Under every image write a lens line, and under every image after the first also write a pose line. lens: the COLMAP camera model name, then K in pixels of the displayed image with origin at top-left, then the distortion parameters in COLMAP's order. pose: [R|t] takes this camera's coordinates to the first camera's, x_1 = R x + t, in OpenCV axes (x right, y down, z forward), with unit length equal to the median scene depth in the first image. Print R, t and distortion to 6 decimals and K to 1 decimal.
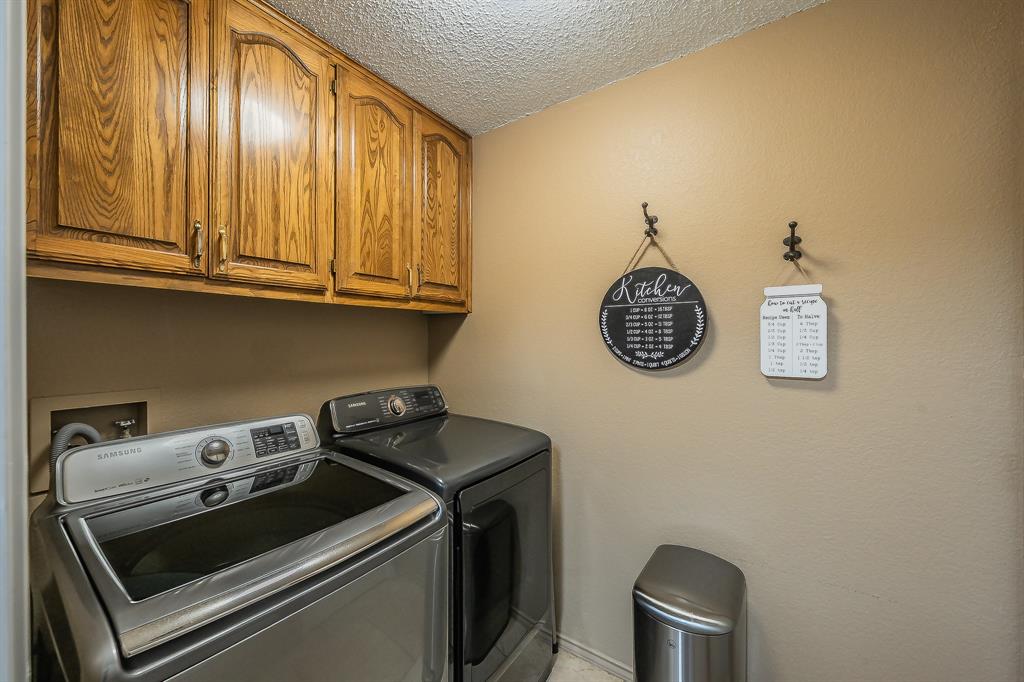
lens RADIAL K [[355.1, 0, 512.0], [0, 355.1, 341.0], [0, 0, 1]] dist [0.000160, 0.000047]
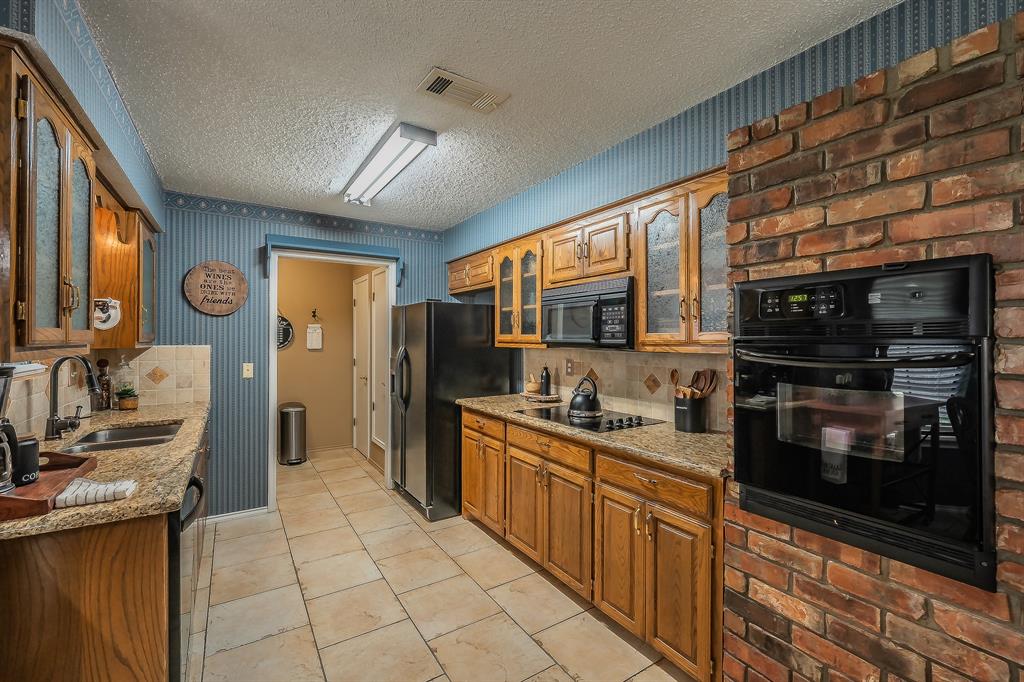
lens RADIAL K [[439.2, 0, 512.0], [0, 439.2, 341.0], [0, 0, 1]] dist [-0.001519, -0.000302]
pose [[0.354416, -0.001183, 0.935087, -2.530222], [-0.002519, 0.999994, 0.002220, 0.004982], [-0.935084, -0.003142, 0.354411, -2.343676]]
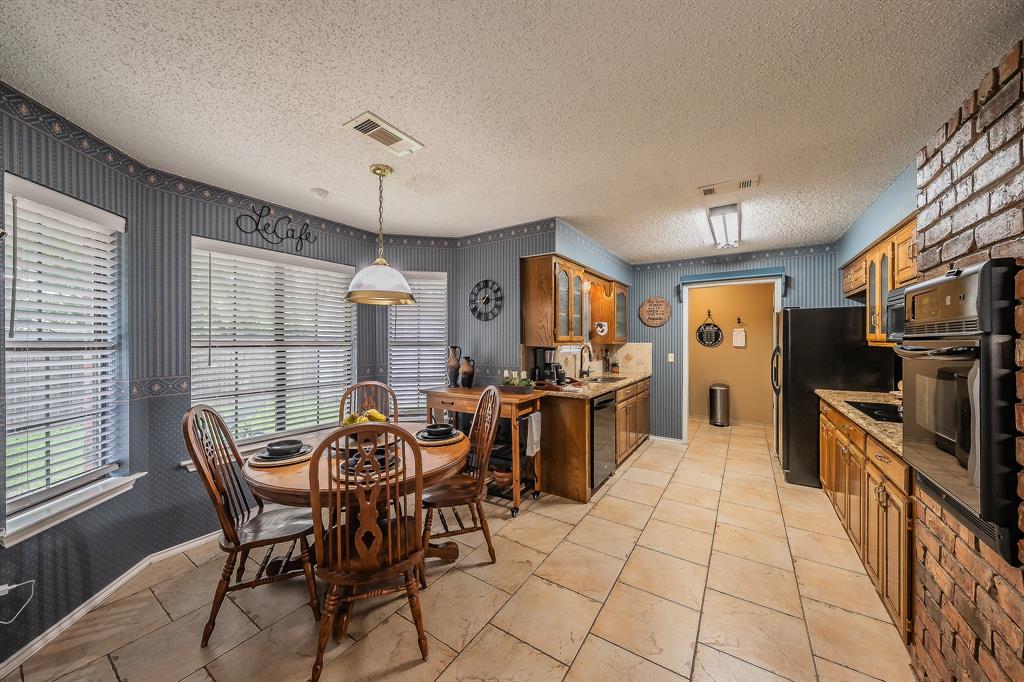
lens RADIAL K [[356.4, 0, 512.0], [0, 356.4, 341.0], [0, 0, 1]] dist [0.000557, -0.000051]
pose [[0.997937, -0.000885, 0.064201, -2.514622], [0.000760, 0.999998, 0.001969, 0.010709], [-0.064202, -0.001916, 0.997935, -3.514511]]
